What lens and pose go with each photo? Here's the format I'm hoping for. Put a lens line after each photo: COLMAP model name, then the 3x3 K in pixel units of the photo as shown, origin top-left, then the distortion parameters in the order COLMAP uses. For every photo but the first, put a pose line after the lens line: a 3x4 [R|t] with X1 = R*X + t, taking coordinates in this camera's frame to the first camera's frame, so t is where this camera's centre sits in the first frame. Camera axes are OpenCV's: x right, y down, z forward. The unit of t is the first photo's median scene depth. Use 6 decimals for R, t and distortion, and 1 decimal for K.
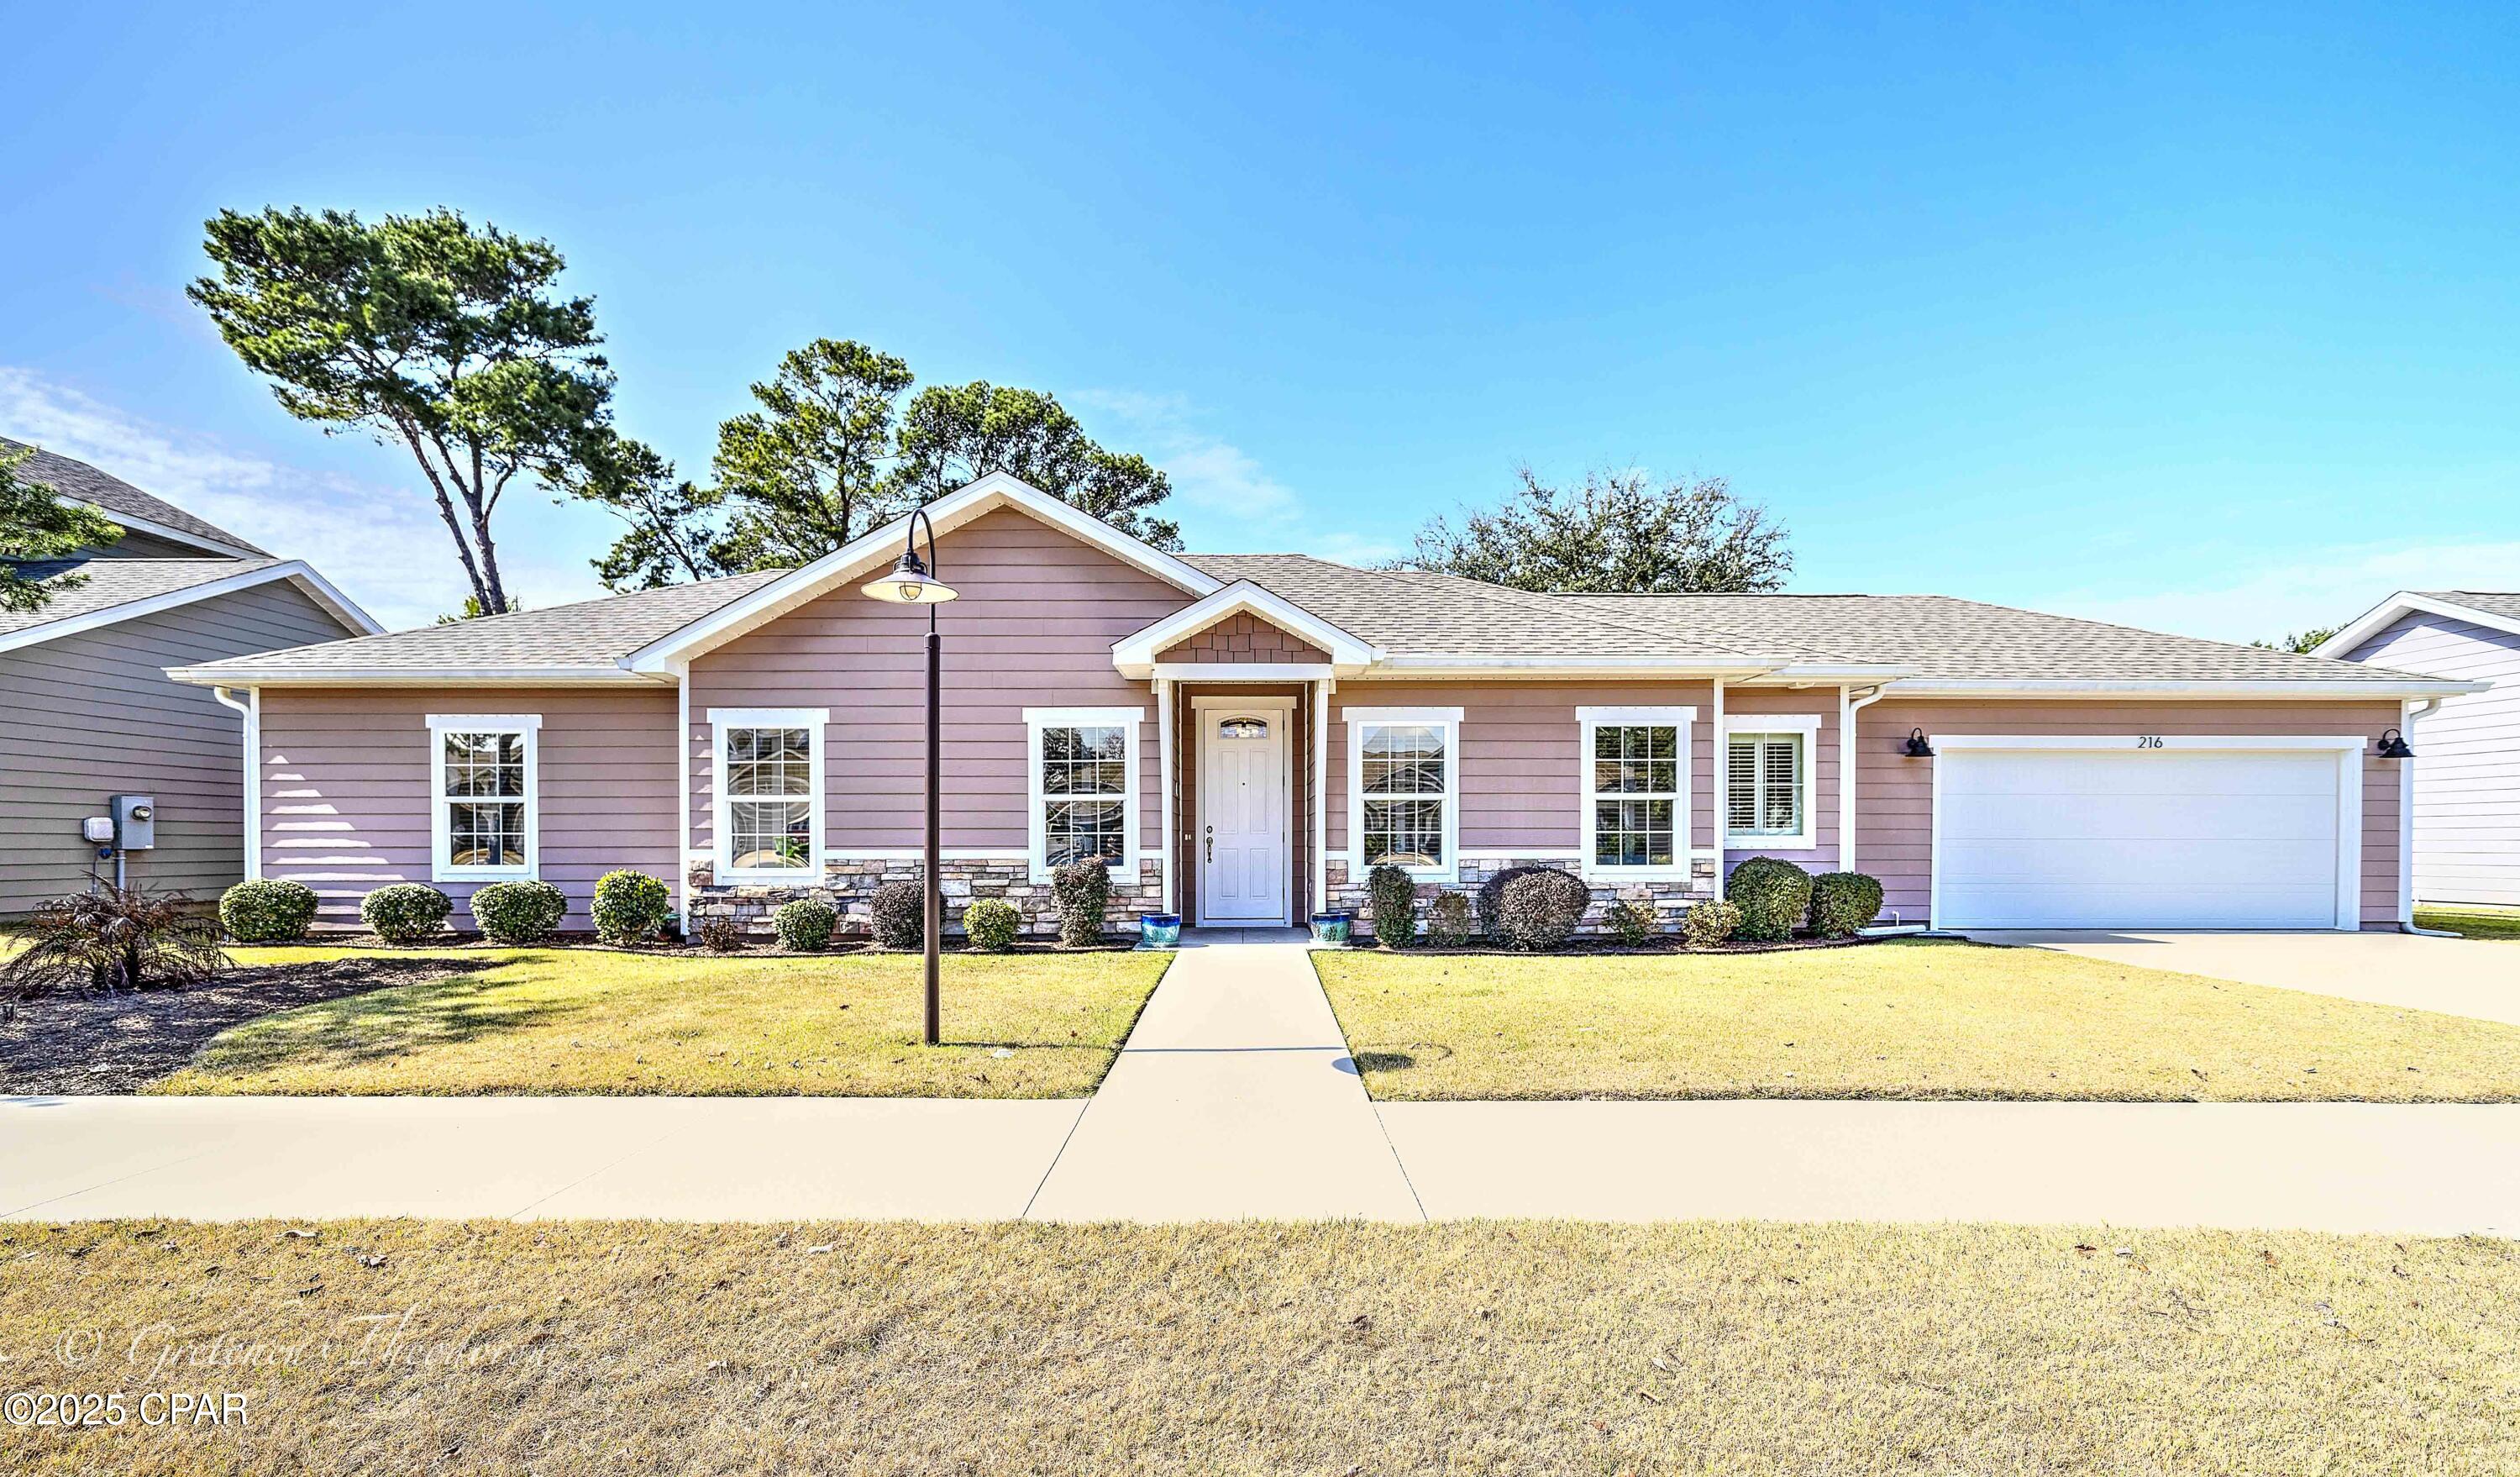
lens RADIAL K [[1004.1, 0, 1255.9], [0, 1004.1, 853.5], [0, 0, 1]] dist [-0.000449, -0.000078]
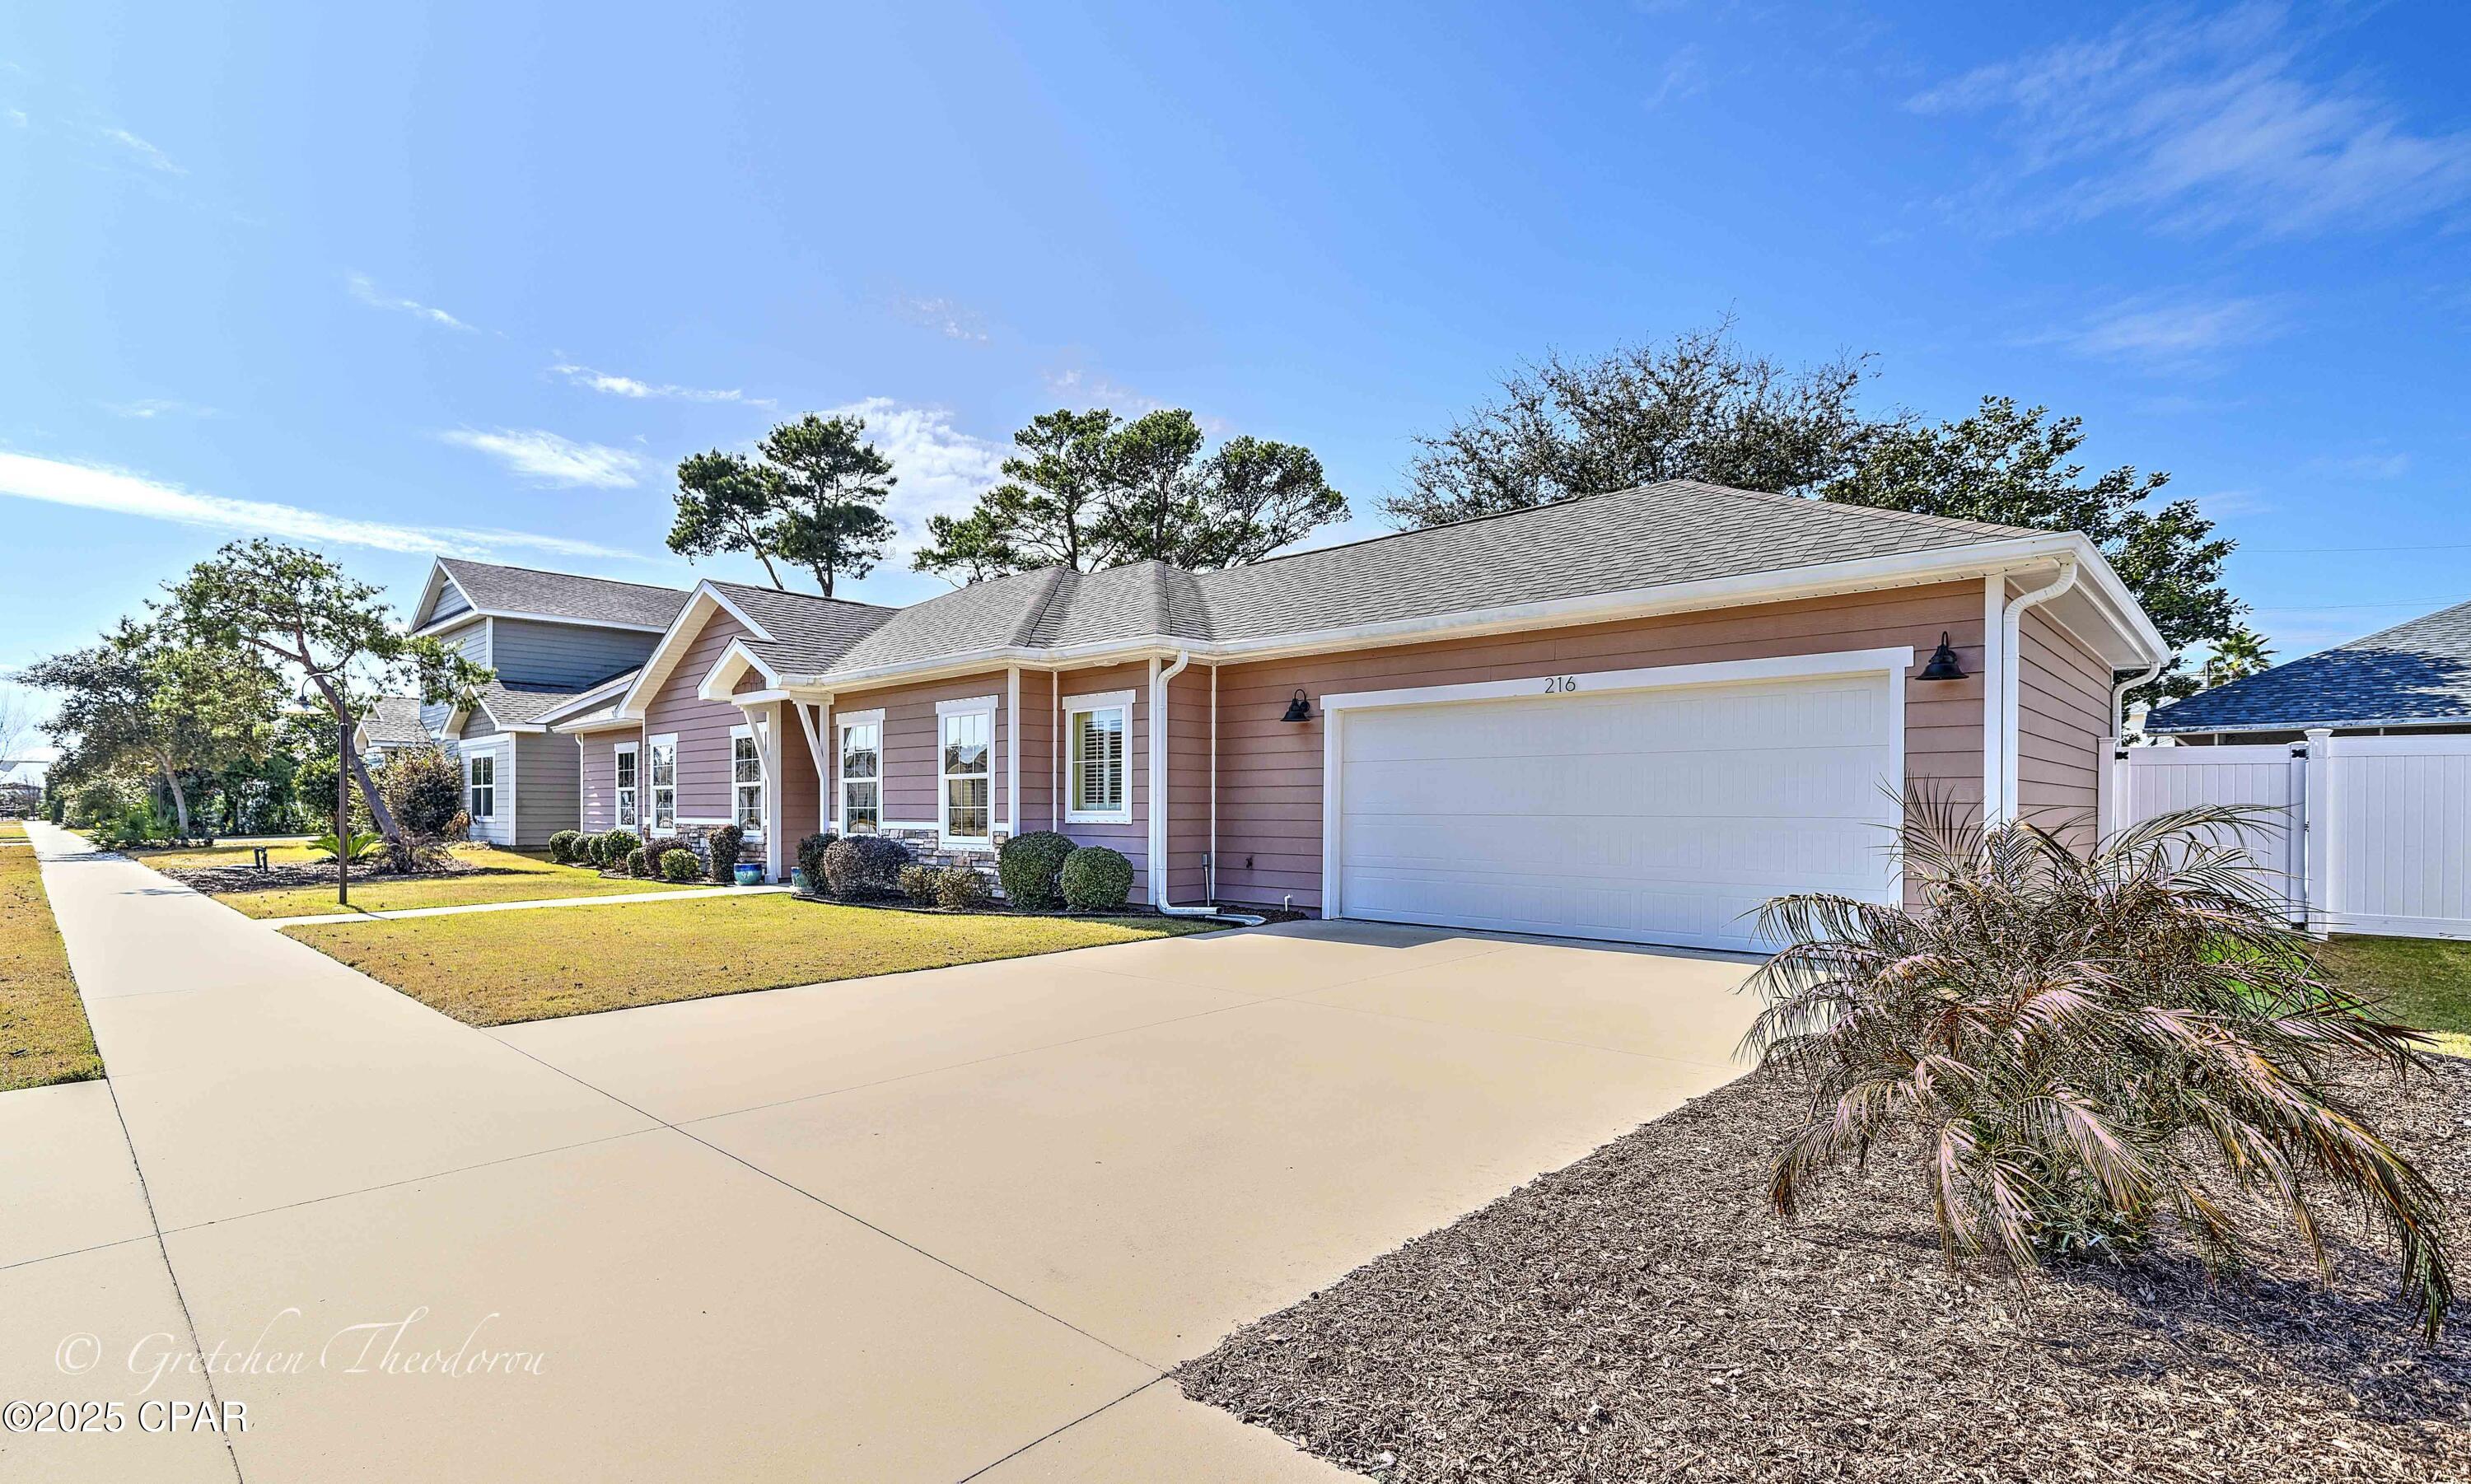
lens RADIAL K [[1129.3, 0, 1235.4], [0, 1129.3, 813.9], [0, 0, 1]] dist [-0.000372, -0.000003]
pose [[0.728607, 0.004590, -0.684917, 1.313754], [-0.006454, 0.999979, -0.000165, -0.013663], [0.684902, 0.004540, 0.728621, 0.232840]]
